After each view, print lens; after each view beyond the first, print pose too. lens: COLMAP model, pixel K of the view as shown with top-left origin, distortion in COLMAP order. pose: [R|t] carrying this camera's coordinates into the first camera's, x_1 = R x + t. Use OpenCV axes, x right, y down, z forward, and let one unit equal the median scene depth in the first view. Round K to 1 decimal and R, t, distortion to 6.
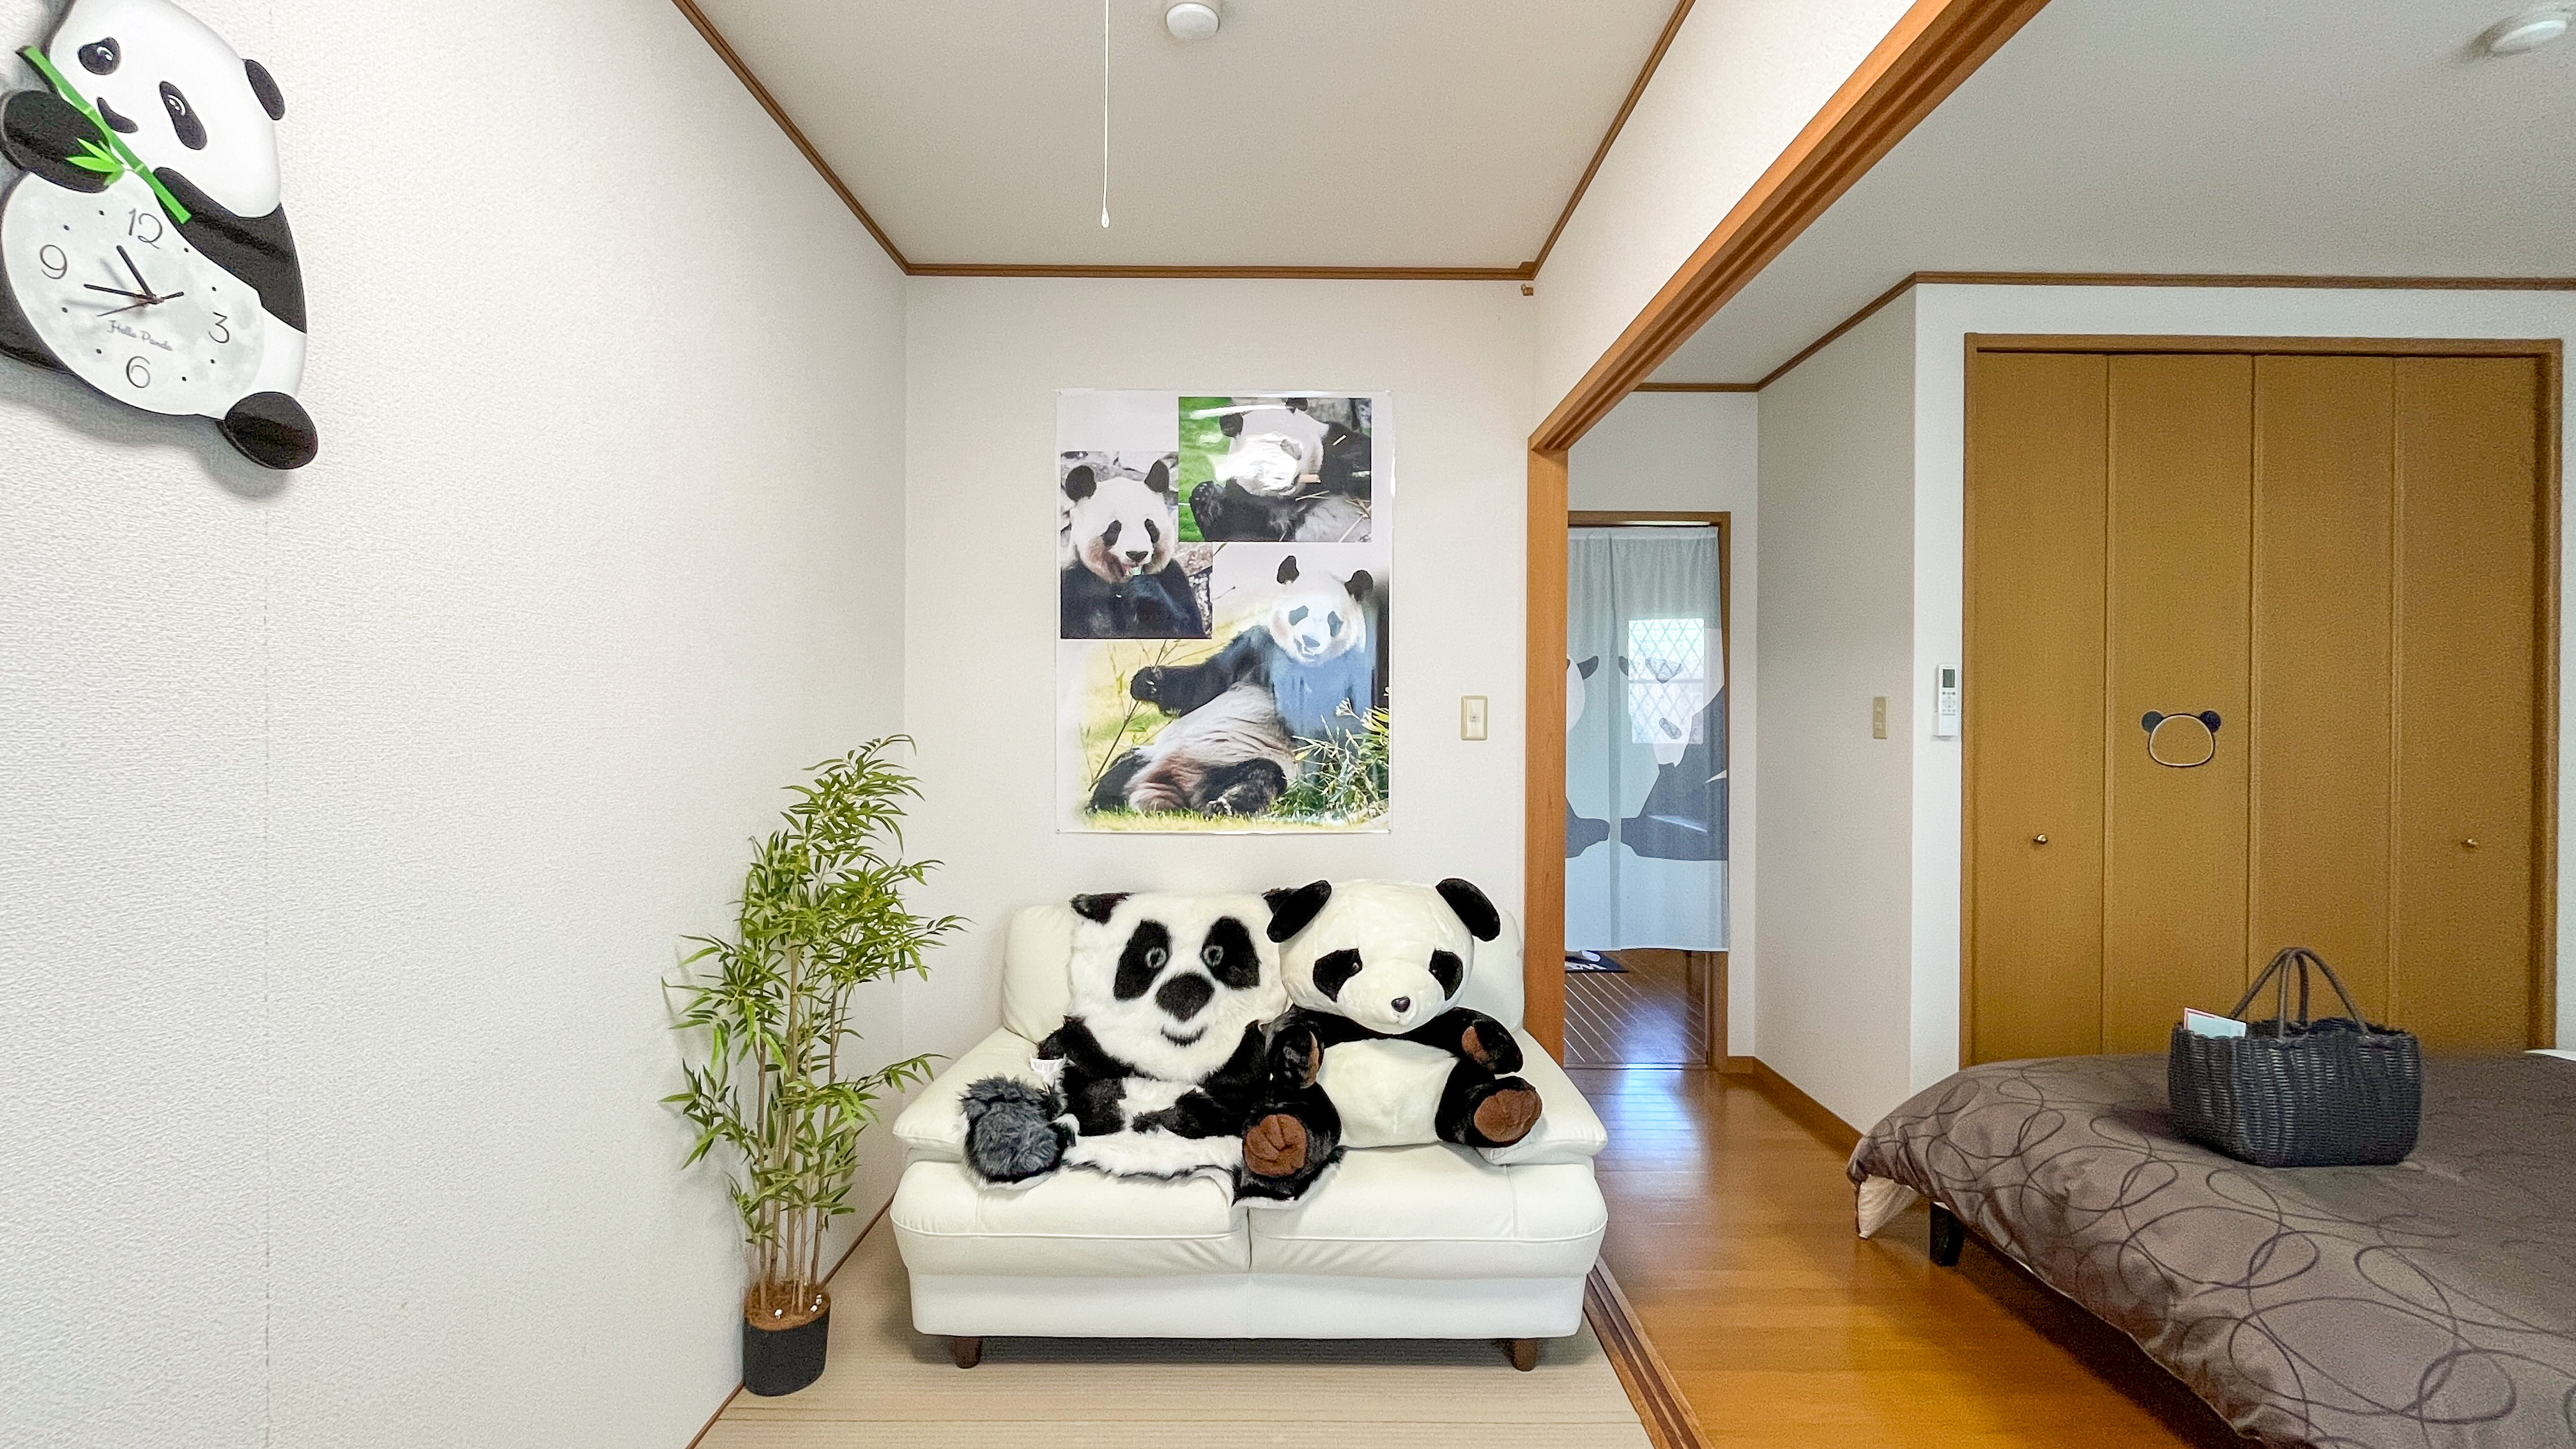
lens RADIAL K [[1046.6, 0, 1288.2], [0, 1046.6, 720.8], [0, 0, 1]] dist [-0.001247, 0.000121]
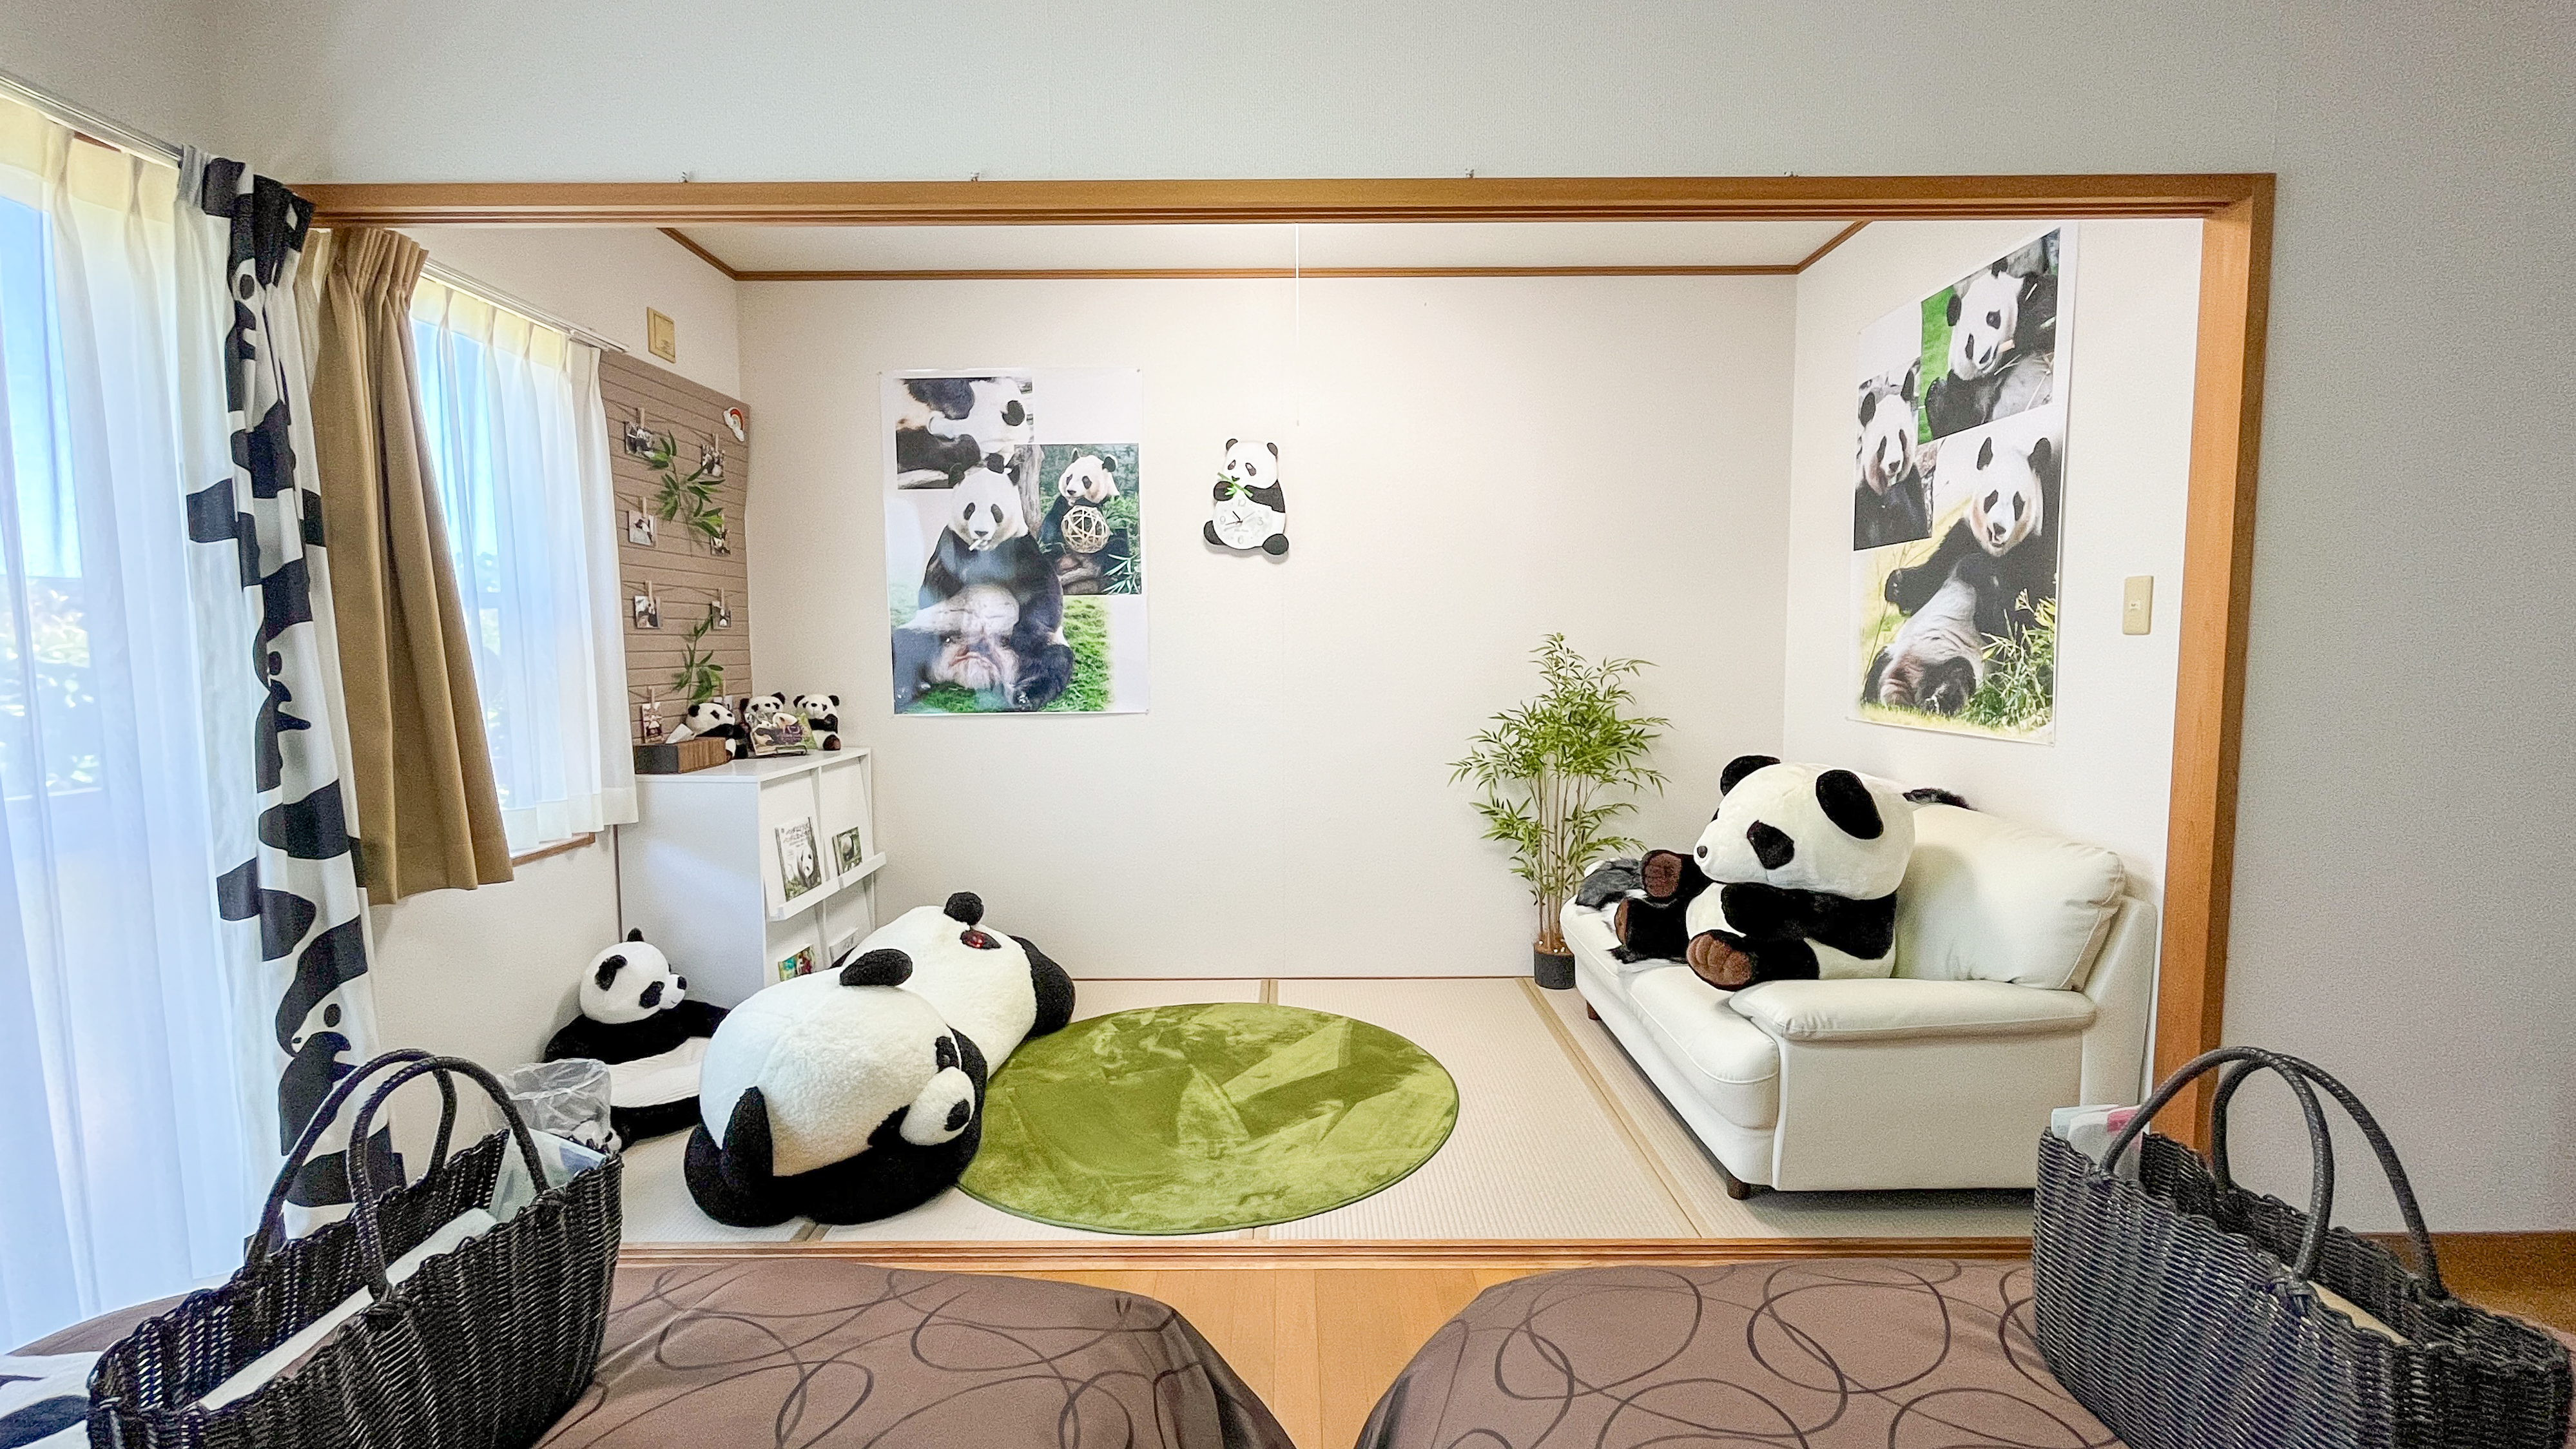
lens RADIAL K [[1046.7, 0, 1279.9], [0, 1046.7, 727.7], [0, 0, 1]] dist [-0.001247, 0.000121]
pose [[-0.013760, 0.076865, -0.996947, 0.953080], [0.002223, 0.997041, 0.076842, 0.025641], [0.999903, -0.001159, -0.013891, 0.385534]]
